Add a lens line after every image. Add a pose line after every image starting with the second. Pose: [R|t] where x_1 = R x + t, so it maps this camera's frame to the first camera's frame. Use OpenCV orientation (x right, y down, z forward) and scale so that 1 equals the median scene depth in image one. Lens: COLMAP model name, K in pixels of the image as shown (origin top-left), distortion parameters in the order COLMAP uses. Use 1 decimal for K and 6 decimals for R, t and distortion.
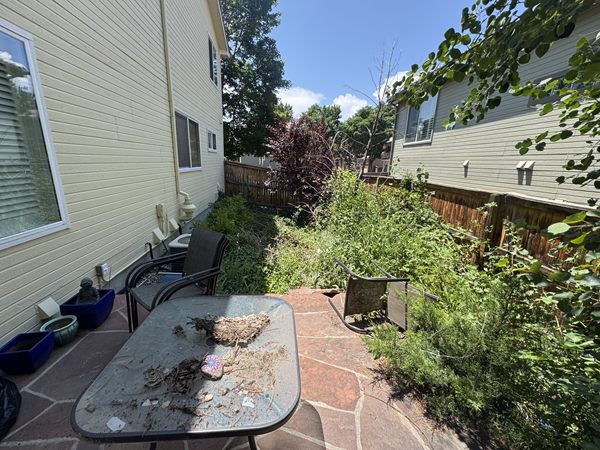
lens RADIAL K [[247.2, 0, 300.0], [0, 247.2, 225.0], [0, 0, 1]] dist [-0.001795, -0.000099]
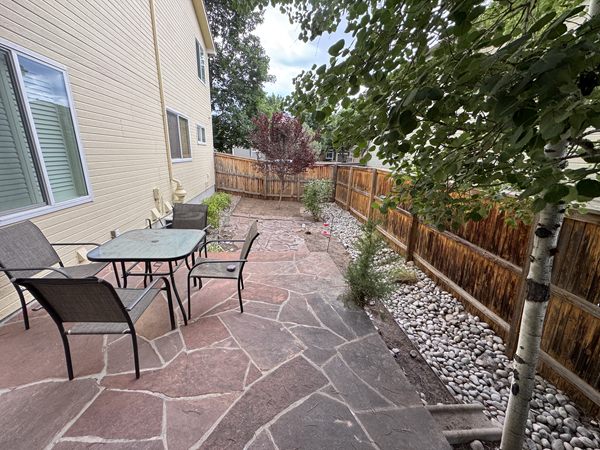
lens RADIAL K [[247.0, 0, 300.0], [0, 247.0, 225.0], [0, 0, 1]] dist [0.001494, 0.000053]
pose [[0.999784, -0.012955, 0.016279, 0.055057], [0.012427, 0.999407, 0.032115, 0.029959], [-0.016685, -0.031906, 0.999352, -0.109010]]
